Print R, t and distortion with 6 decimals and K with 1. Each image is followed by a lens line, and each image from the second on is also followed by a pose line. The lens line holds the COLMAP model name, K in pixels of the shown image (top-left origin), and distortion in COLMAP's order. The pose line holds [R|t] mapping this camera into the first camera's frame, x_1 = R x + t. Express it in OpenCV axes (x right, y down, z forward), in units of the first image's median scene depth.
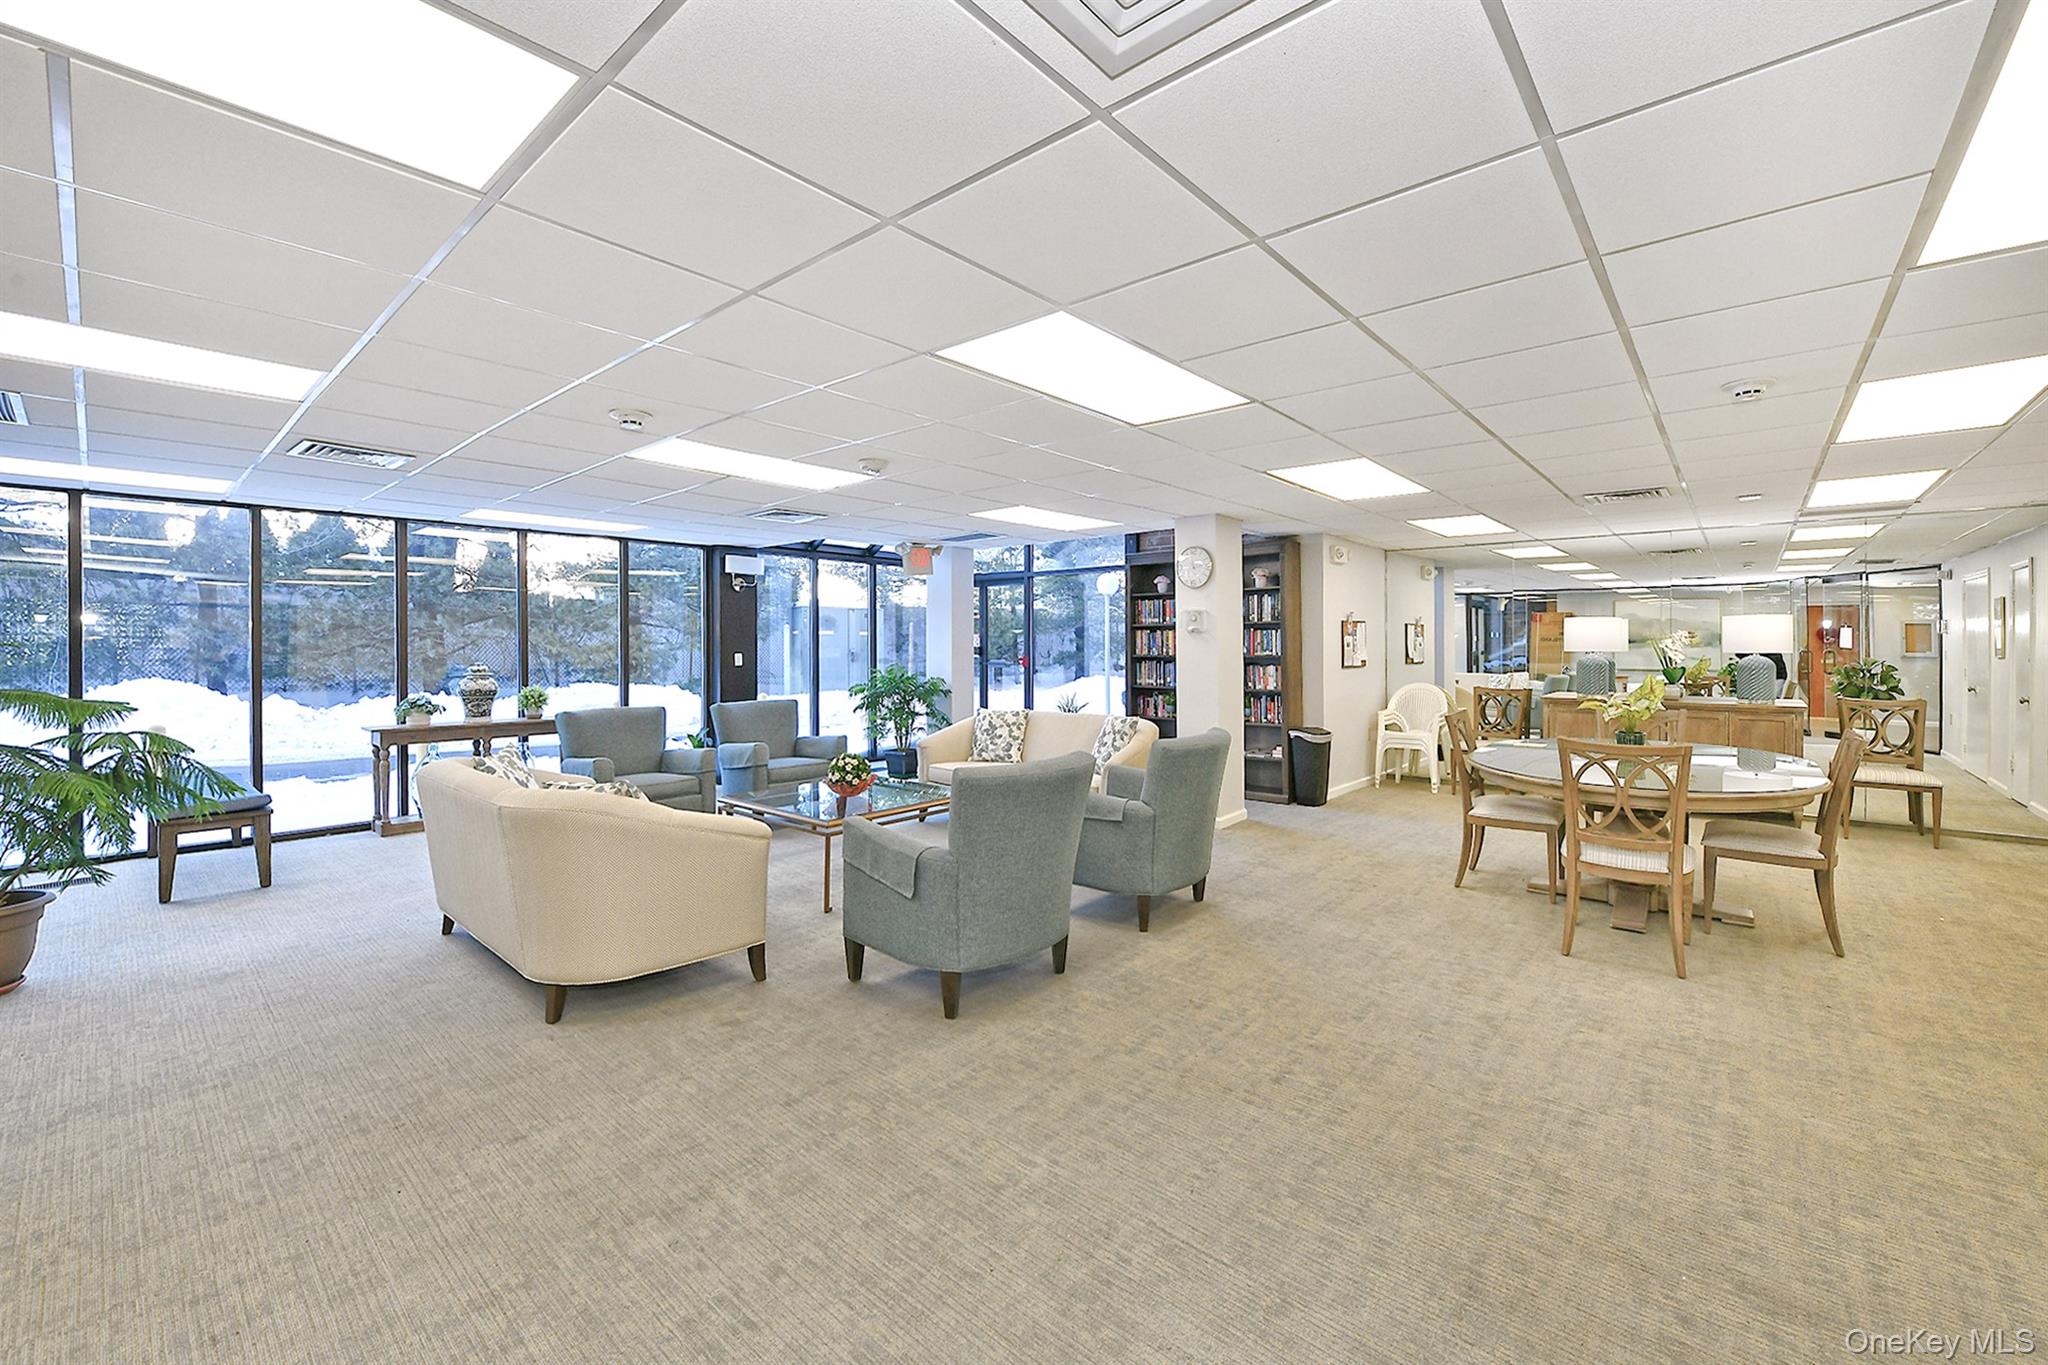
lens RADIAL K [[837.7, 0, 1025.0], [0, 837.7, 642.0], [0, 0, 1]] dist [-0.000689, -0.000079]
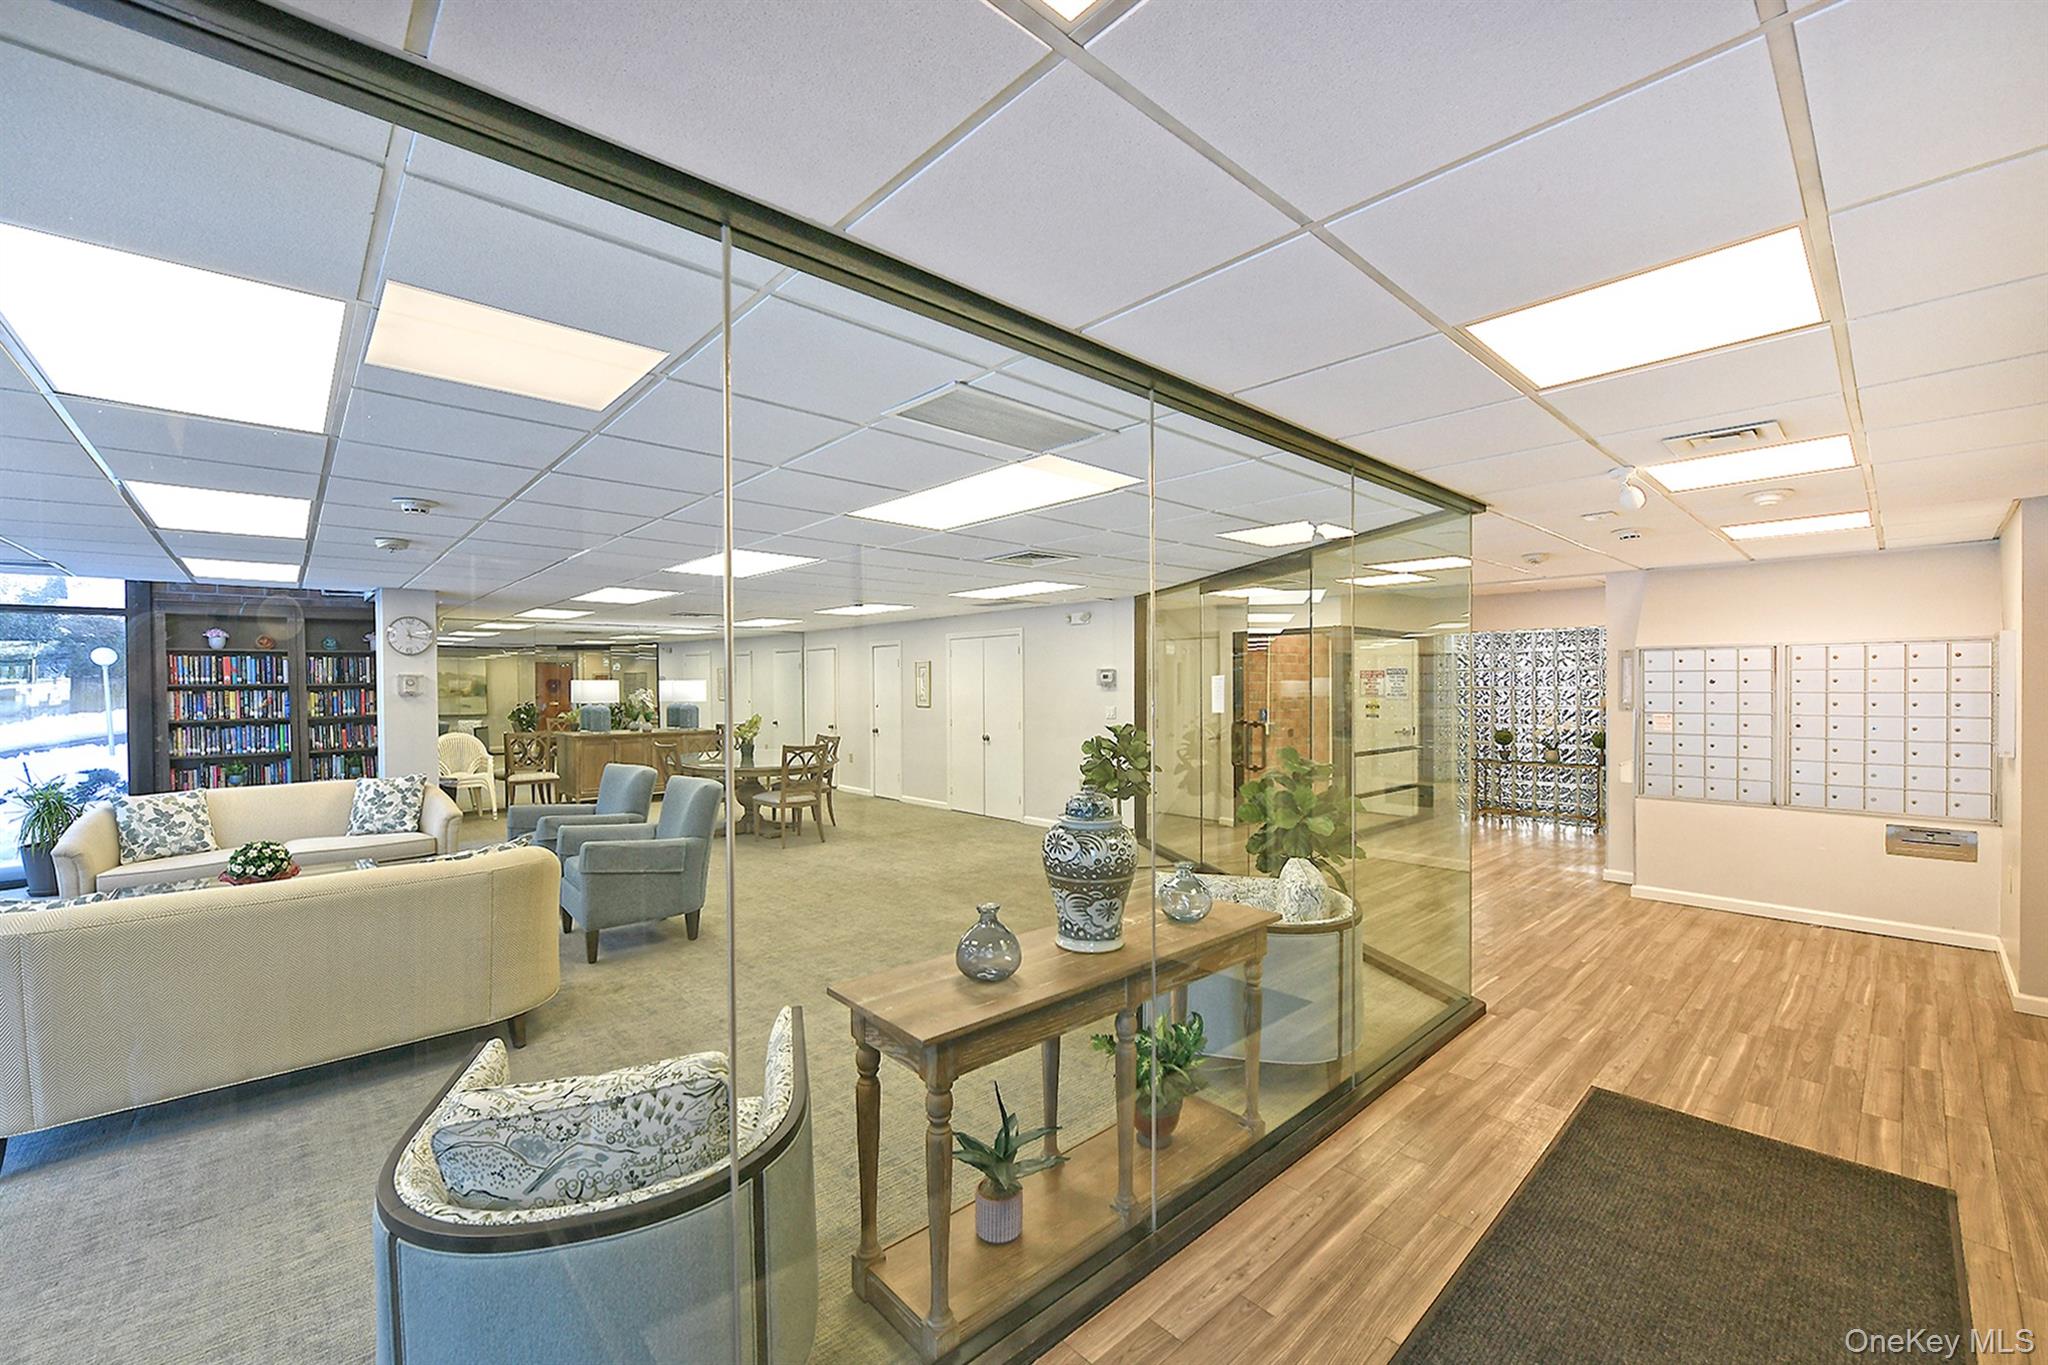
lens RADIAL K [[844.5, 0, 1024.0], [0, 844.5, 682.5], [0, 0, 1]] dist [-0.000644, -0.000066]
pose [[0.126245, 0.002614, 0.991996, -0.610087], [-0.003145, 0.999993, -0.002235, -0.023978], [-0.991994, -0.002837, 0.126252, 0.047832]]
